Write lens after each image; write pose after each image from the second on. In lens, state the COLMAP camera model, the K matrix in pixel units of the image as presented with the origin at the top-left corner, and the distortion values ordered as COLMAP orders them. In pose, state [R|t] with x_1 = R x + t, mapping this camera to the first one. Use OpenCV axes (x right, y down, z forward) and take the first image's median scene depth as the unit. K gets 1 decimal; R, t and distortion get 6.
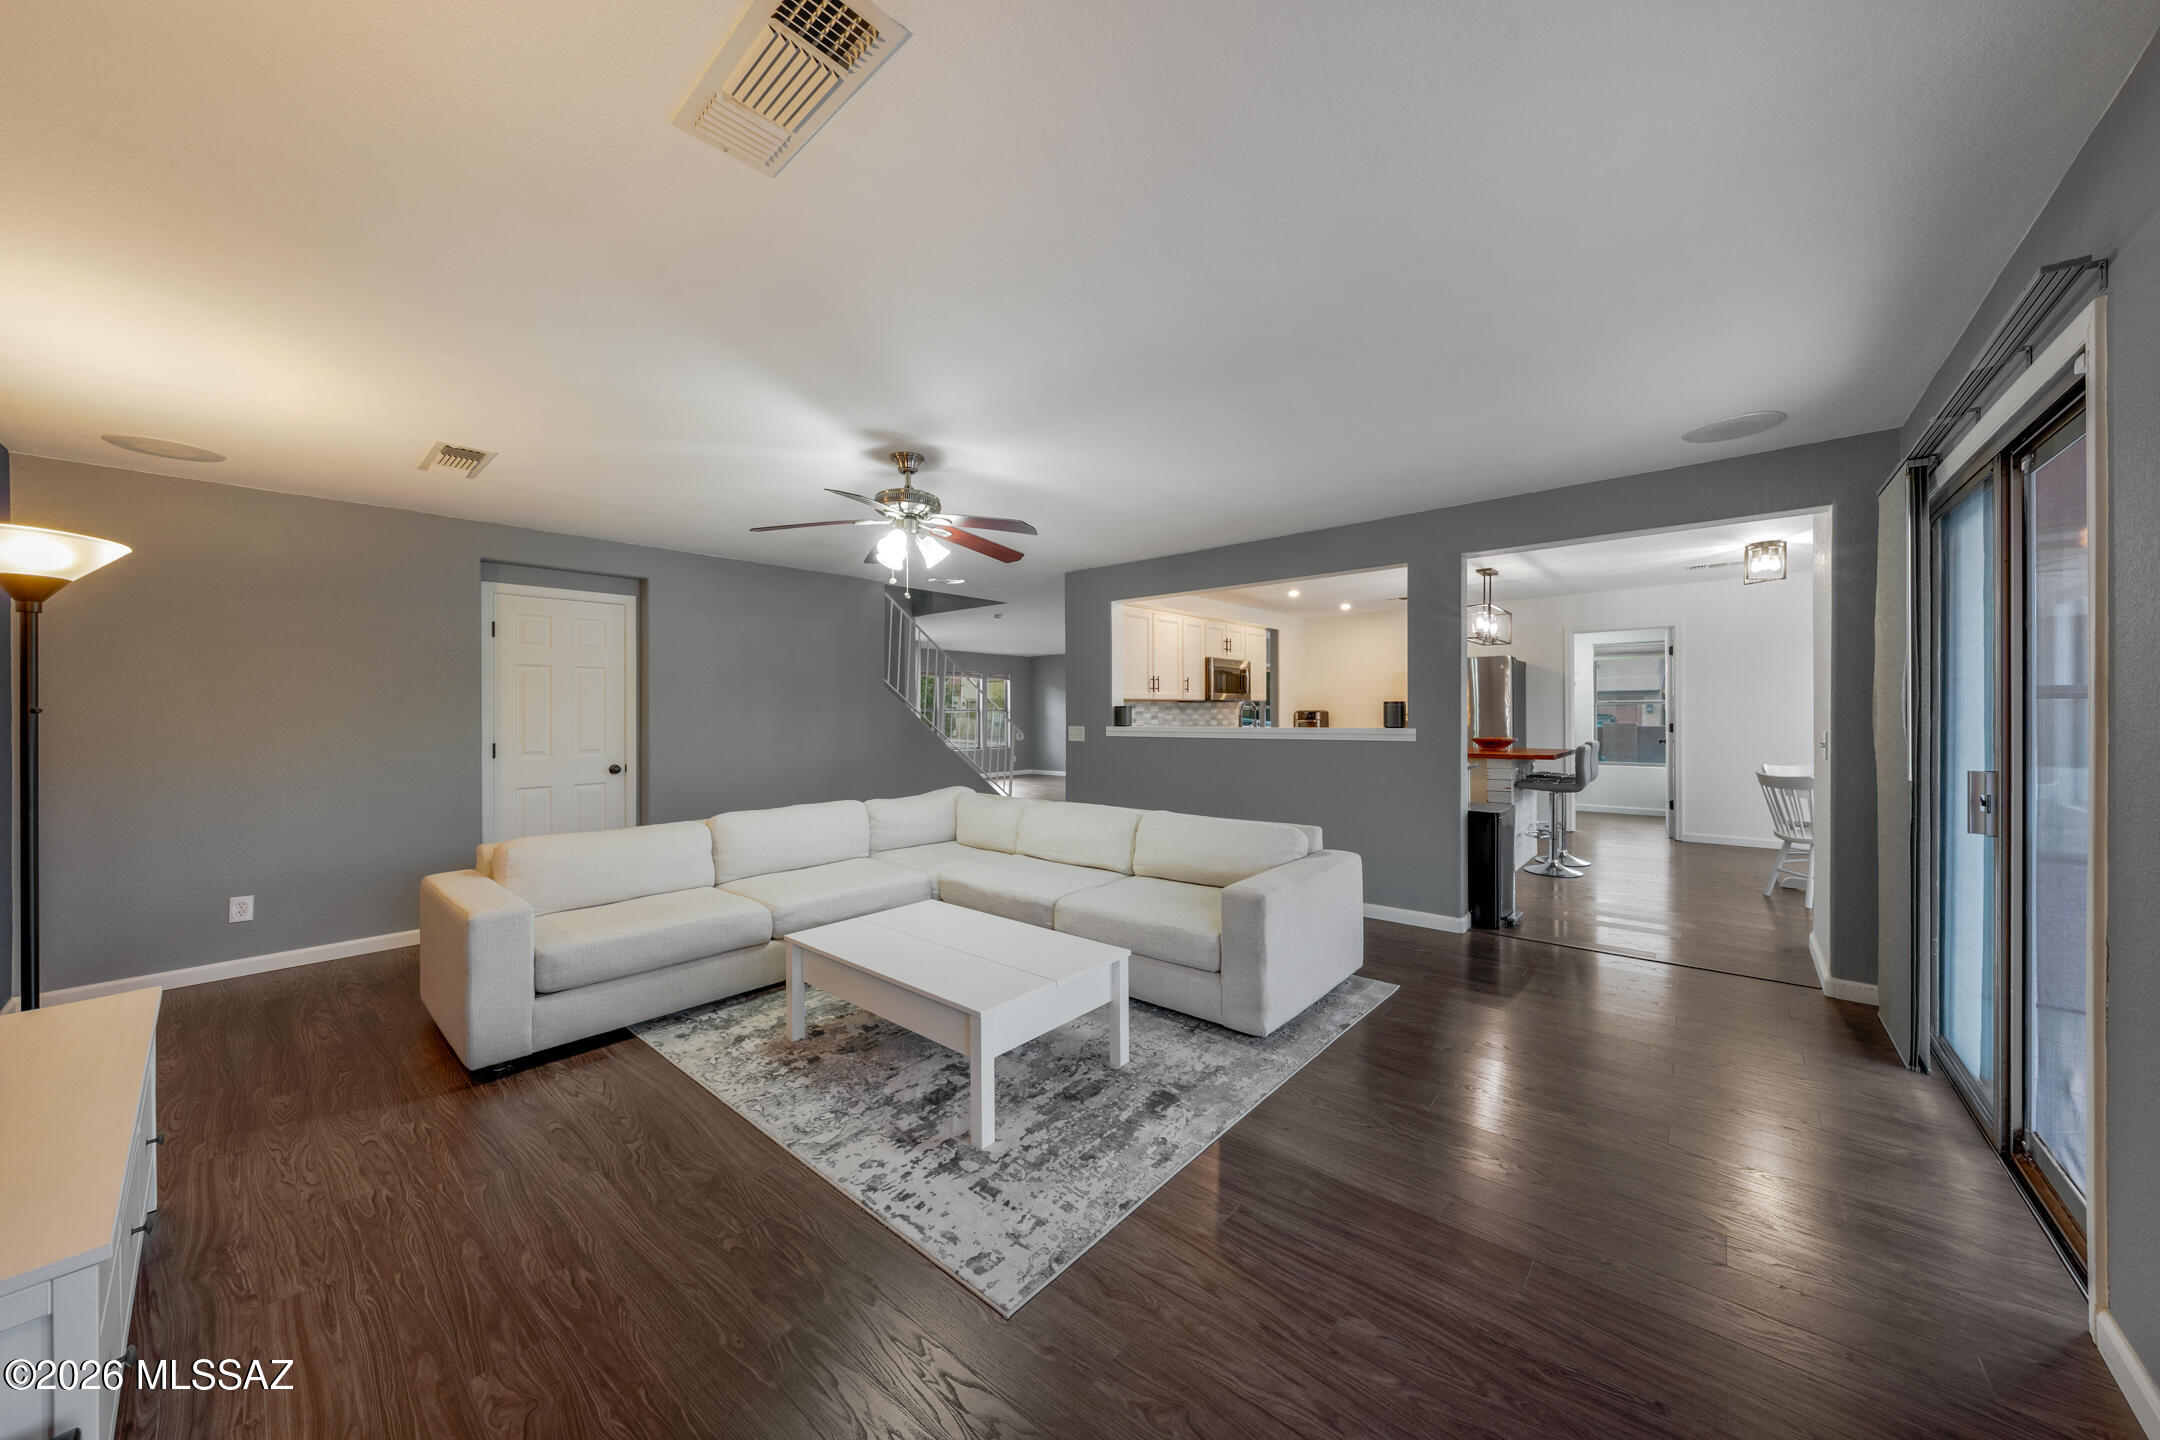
lens RADIAL K [[737.2, 0, 1083.5], [0, 737.2, 716.6], [0, 0, 1]] dist [0.001381, 0.000007]
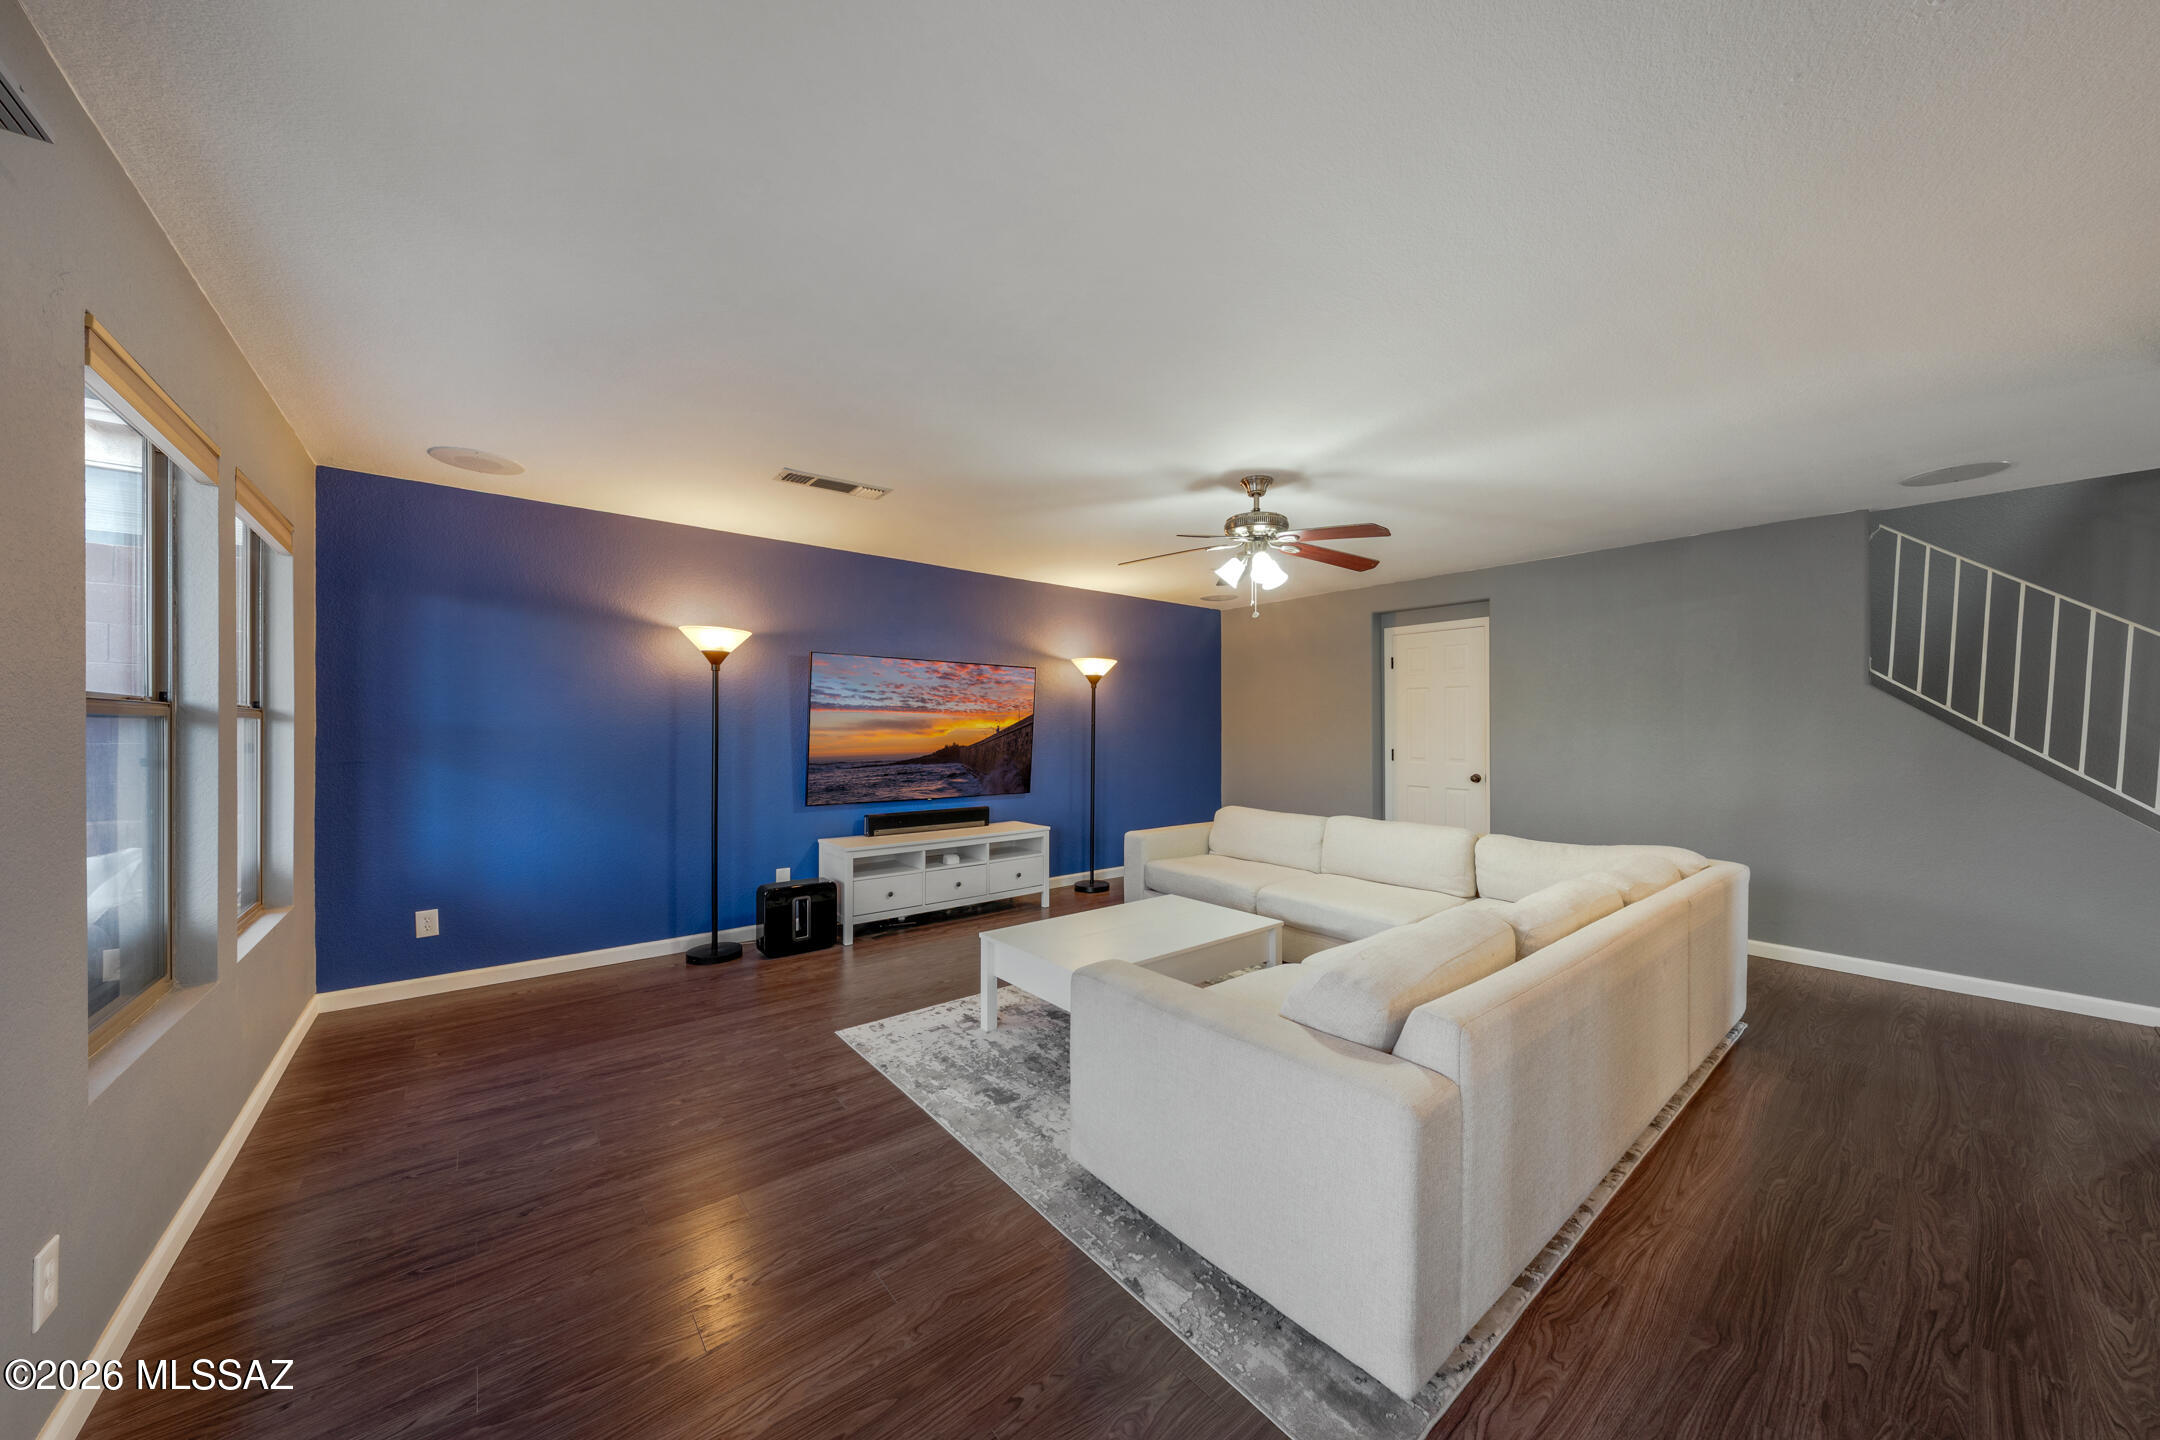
lens RADIAL K [[737.2, 0, 1088.7], [0, 737.2, 725.3], [0, 0, 1]] dist [0.001381, 0.000007]
pose [[-0.164931, 0.004673, -0.986294, 0.942197], [-0.010760, 0.999921, 0.006537, -0.014881], [0.986246, 0.011691, -0.164868, 1.082499]]
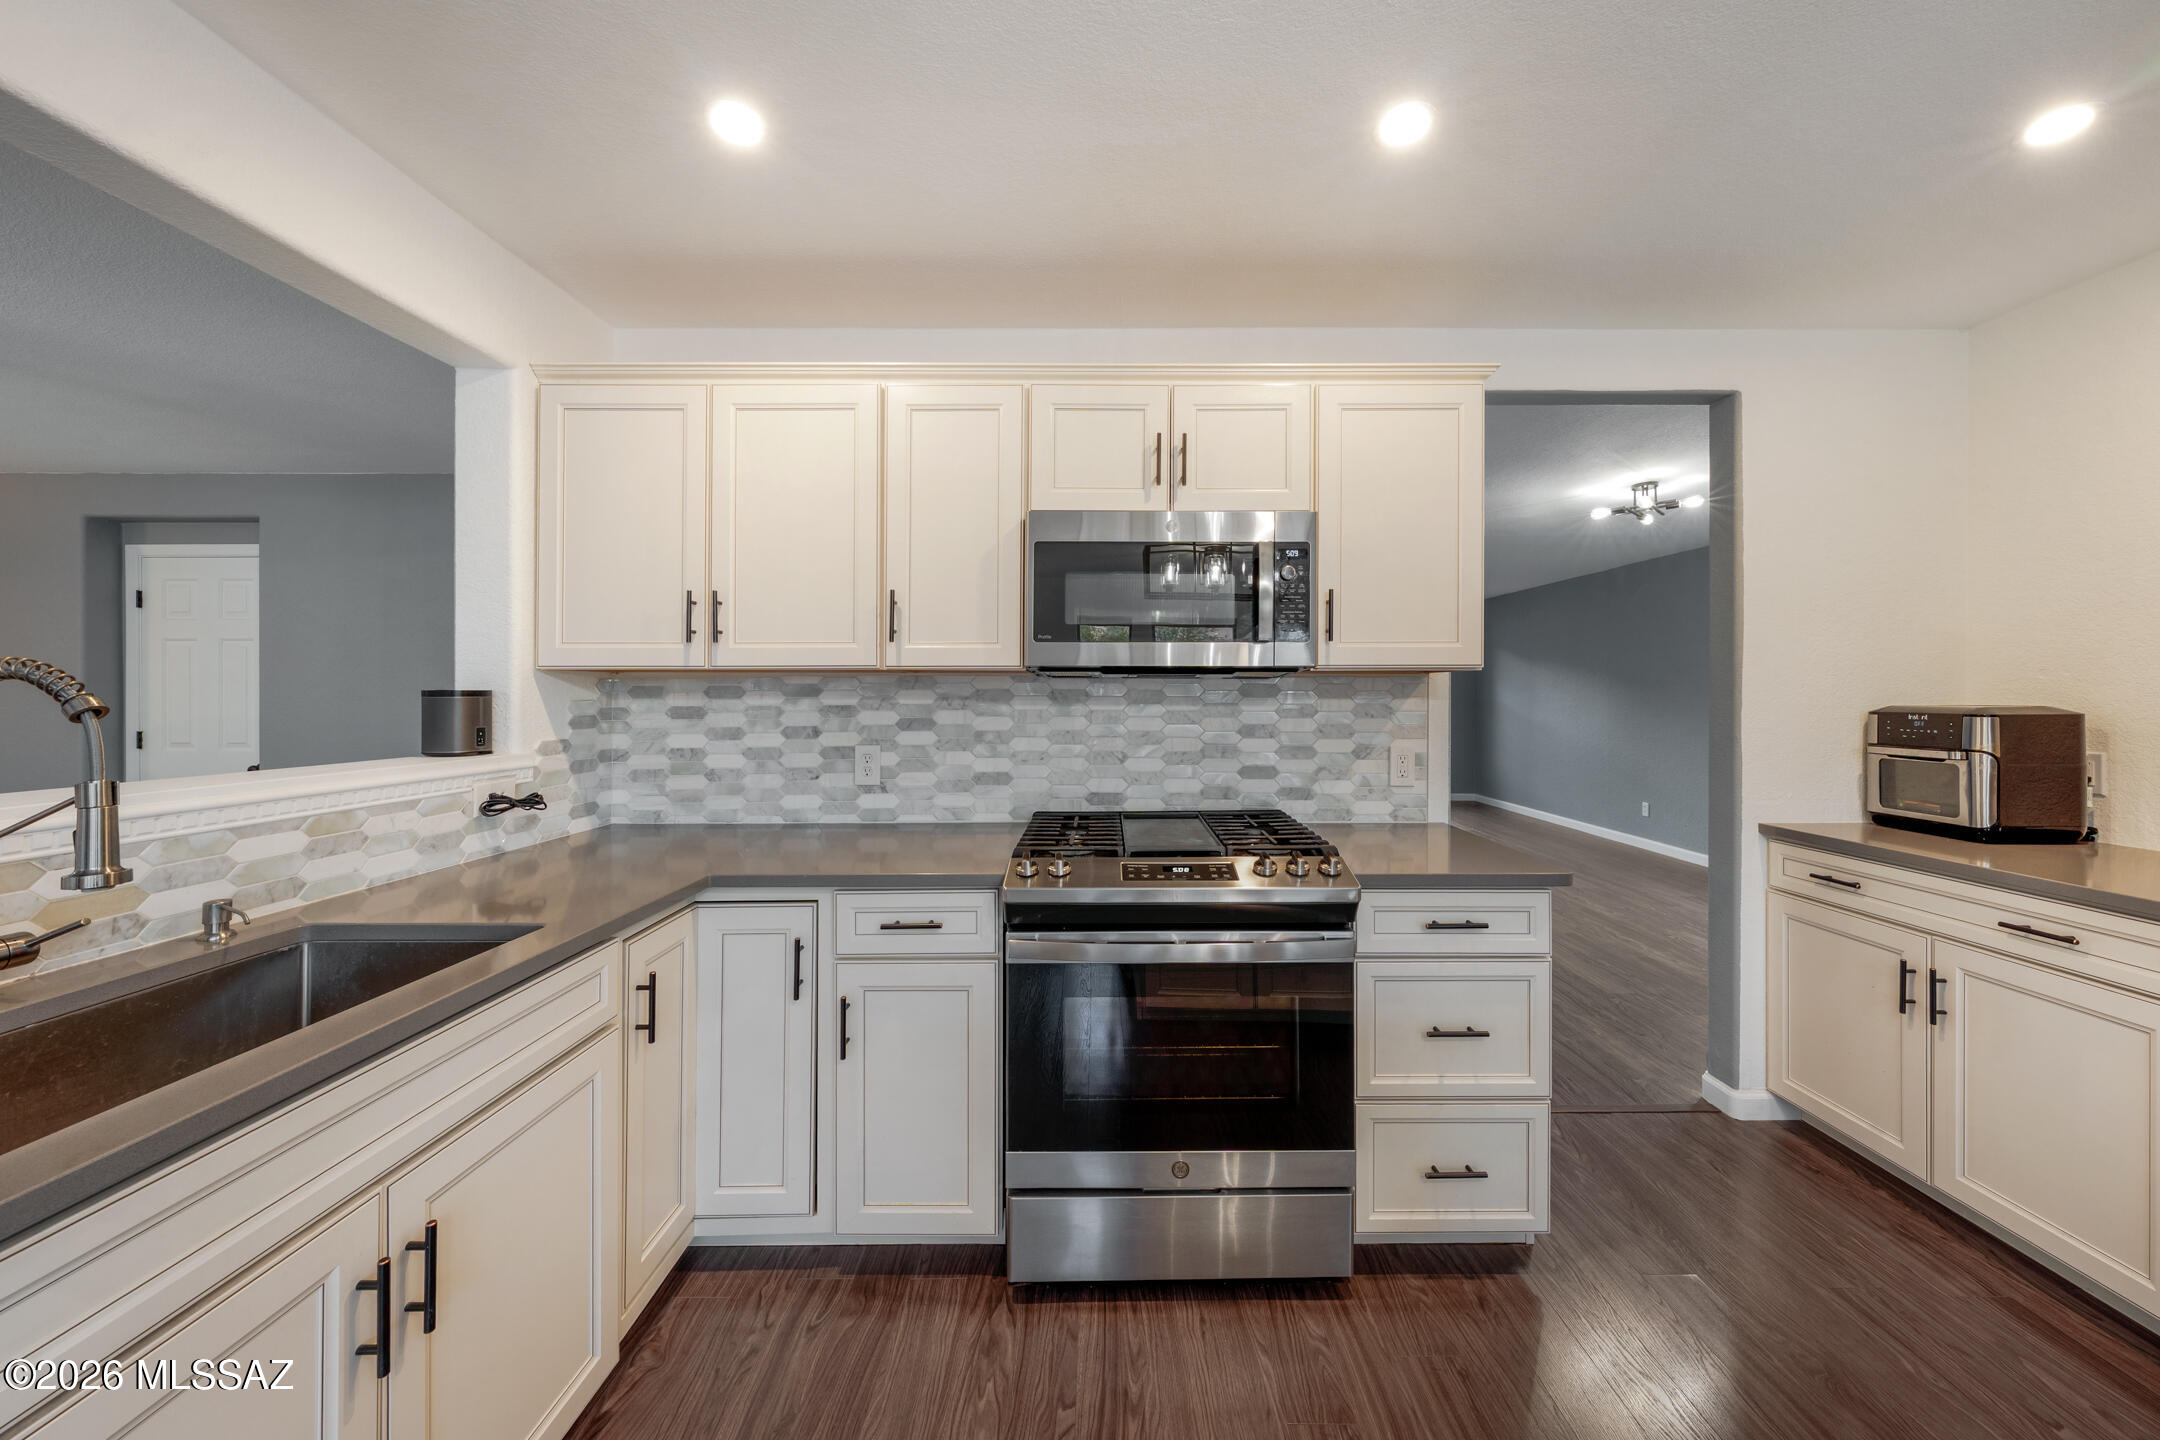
lens RADIAL K [[737.2, 0, 1084.3], [0, 737.2, 699.5], [0, 0, 1]] dist [0.001381, 0.000007]
pose [[0.662760, 0.012774, -0.748723, 0.935417], [-0.012269, 0.999906, 0.006199, -0.030366], [0.748731, 0.005078, 0.662854, 1.992235]]
